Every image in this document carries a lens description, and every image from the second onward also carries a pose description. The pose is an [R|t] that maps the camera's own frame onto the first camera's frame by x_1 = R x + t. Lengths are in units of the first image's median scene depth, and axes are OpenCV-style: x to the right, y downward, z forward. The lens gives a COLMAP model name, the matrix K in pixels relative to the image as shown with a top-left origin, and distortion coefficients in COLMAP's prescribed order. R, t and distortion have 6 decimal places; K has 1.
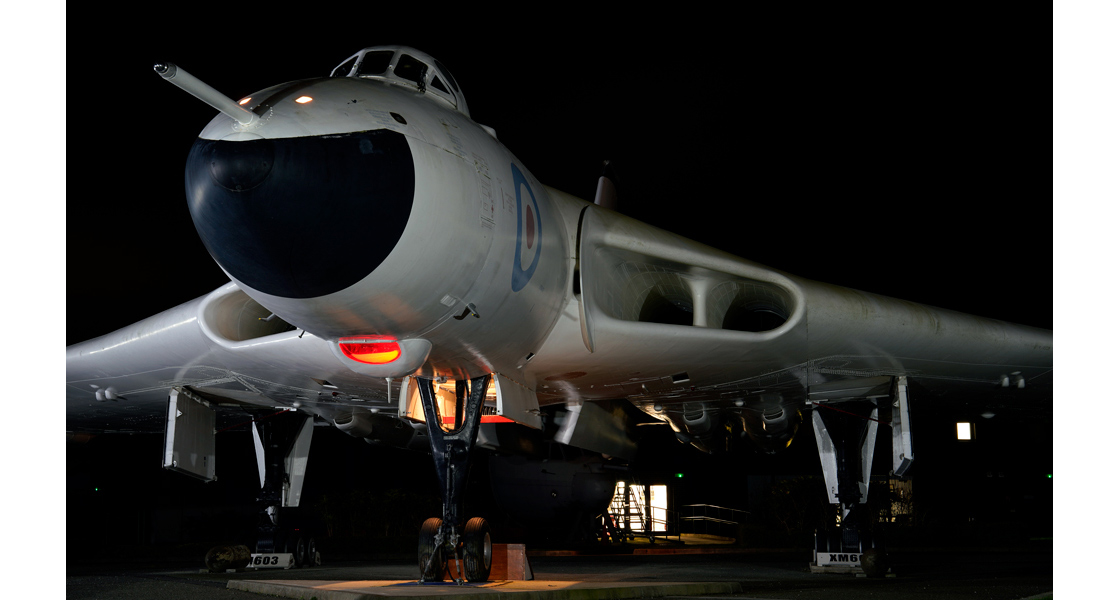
lens RADIAL K [[1863.9, 0, 557.1], [0, 1863.9, 285.2], [0, 0, 1]] dist [0.275156, 0.041493]
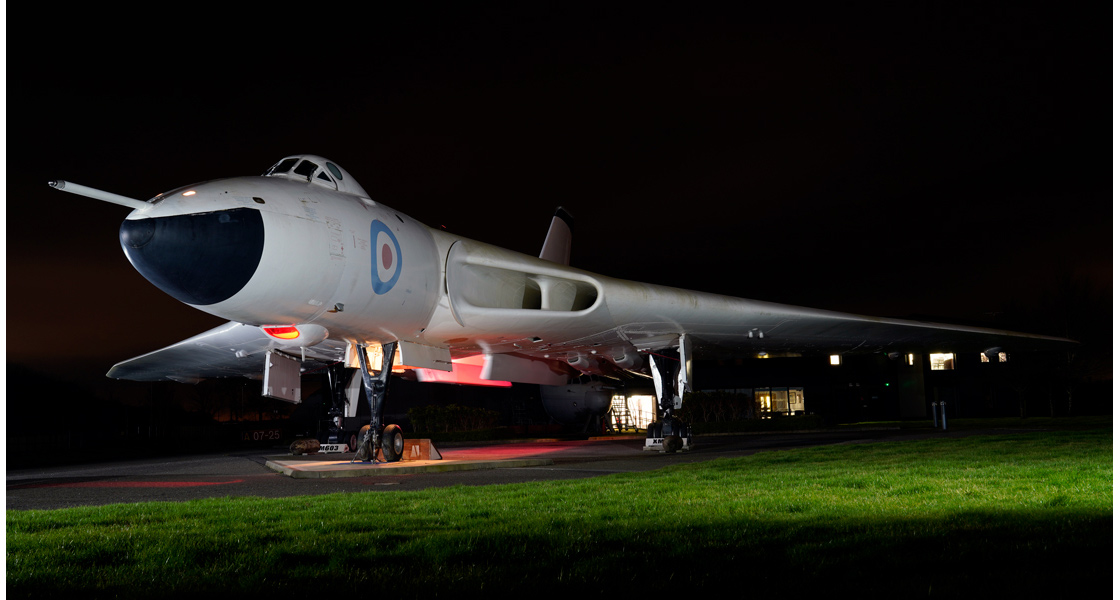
lens RADIAL K [[1130.2, 0, 553.6], [0, 1130.2, 285.0], [0, 0, 1]] dist [0.002615, 0.001533]
pose [[0.995994, -0.028648, -0.084706, 0.155175], [0.029333, 0.999546, 0.006858, -0.005281], [0.084471, -0.009315, 0.996382, -0.015843]]
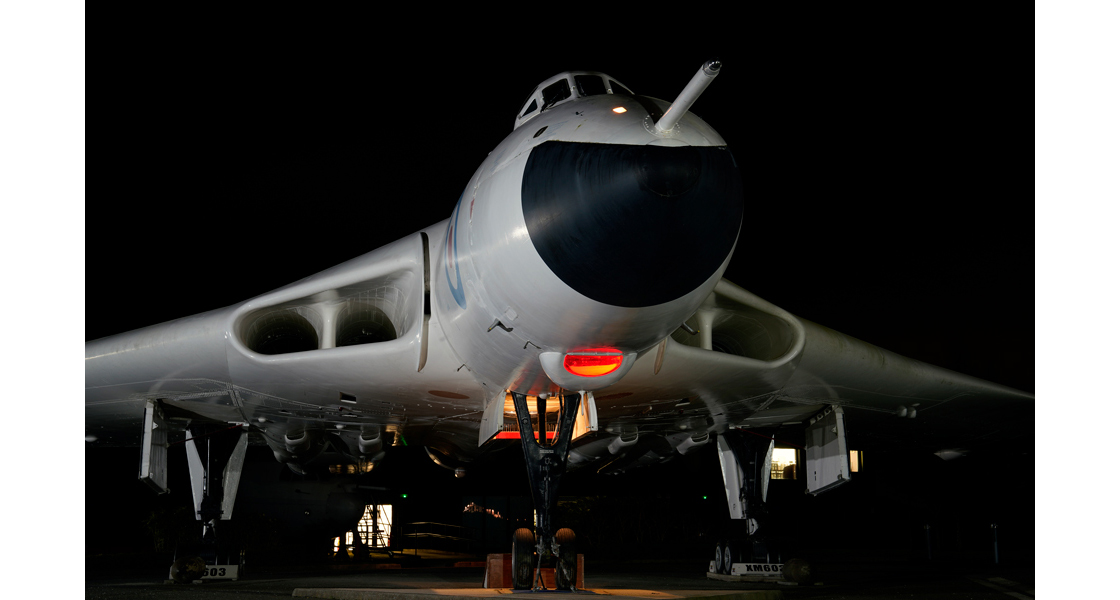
lens RADIAL K [[1657.0, 0, 560.0], [0, 1657.0, 300.0], [0, 0, 1]] dist [0.232000, 0.020293]
pose [[0.970177, 0.038933, 0.239251, -0.216184], [-0.034682, 0.999157, -0.021954, 0.013384], [-0.239904, 0.013001, 0.970710, 0.074683]]
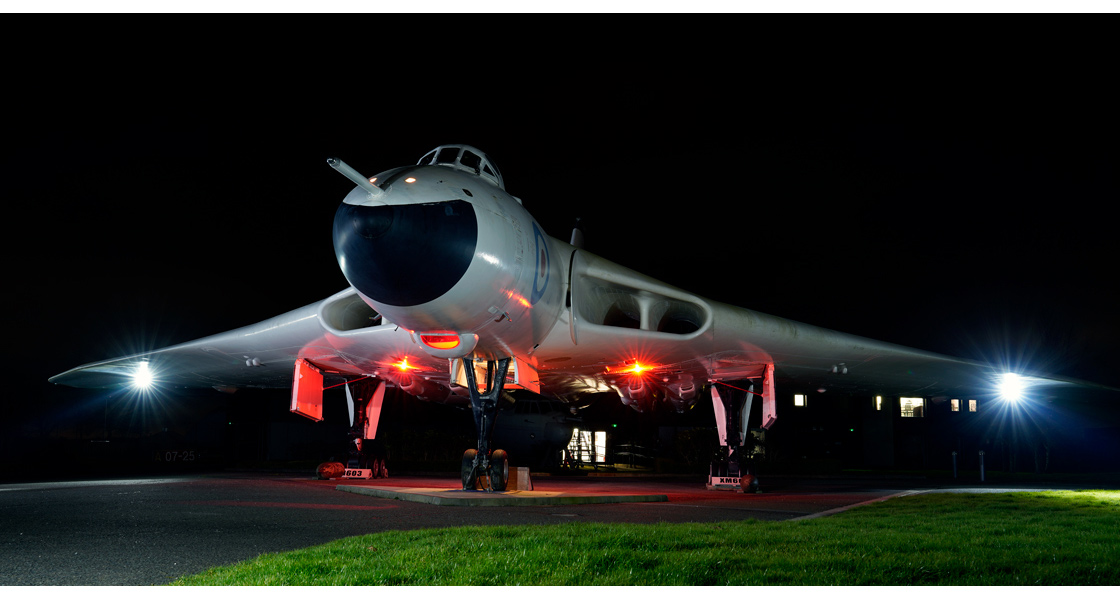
lens RADIAL K [[1249.3, 0, 560.0], [0, 1249.3, 300.0], [0, 0, 1]] dist [0.045838, 0.013095]
pose [[0.999306, 0.027524, 0.025081, -0.017663], [-0.027589, 0.999617, 0.002244, -0.002367], [-0.025009, -0.002934, 0.999683, -0.025550]]
